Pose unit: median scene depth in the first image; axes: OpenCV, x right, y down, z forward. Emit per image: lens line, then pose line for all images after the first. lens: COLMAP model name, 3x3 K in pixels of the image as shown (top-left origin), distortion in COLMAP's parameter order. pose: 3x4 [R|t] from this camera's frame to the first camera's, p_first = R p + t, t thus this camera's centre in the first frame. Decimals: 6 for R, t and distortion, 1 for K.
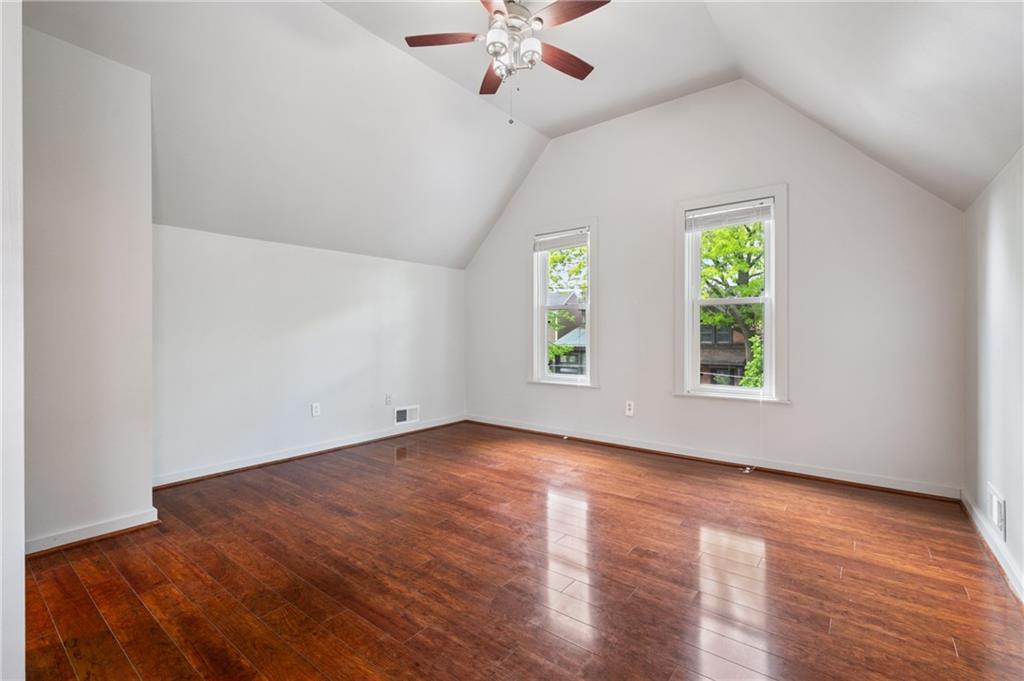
lens RADIAL K [[443.7, 0, 521.1], [0, 443.7, 338.5], [0, 0, 1]] dist [-0.000855, -0.000138]
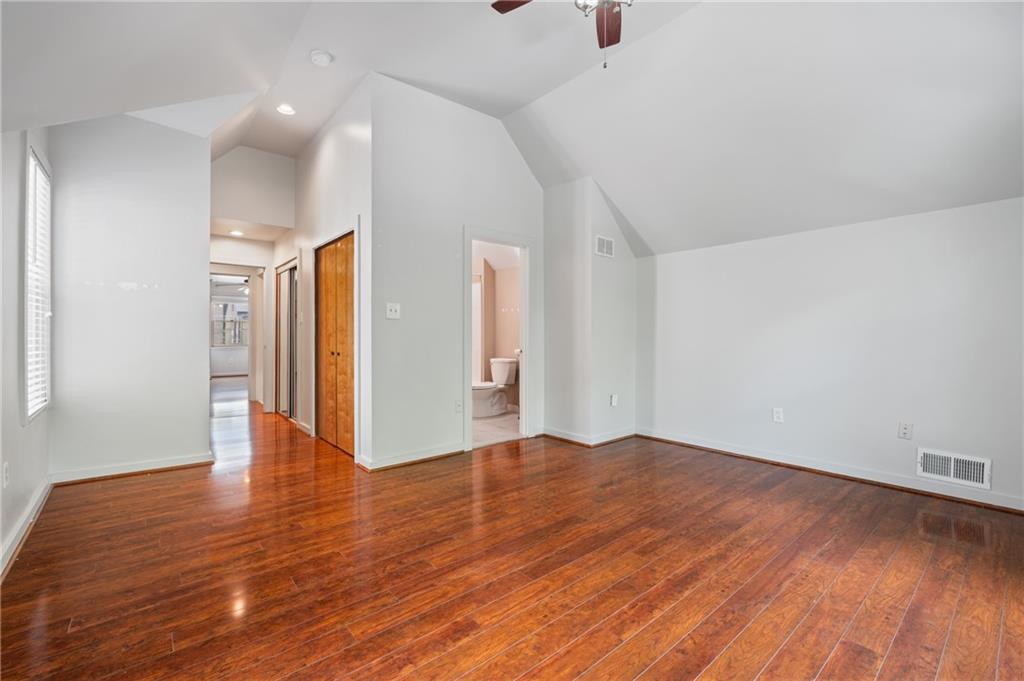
lens RADIAL K [[443.7, 0, 521.1], [0, 443.7, 338.5], [0, 0, 1]] dist [-0.000855, -0.000138]
pose [[-0.202678, 0.011161, -0.979182, 0.784831], [-0.003601, 0.999920, 0.012143, -0.006606], [0.979239, 0.005987, -0.202622, 1.003478]]
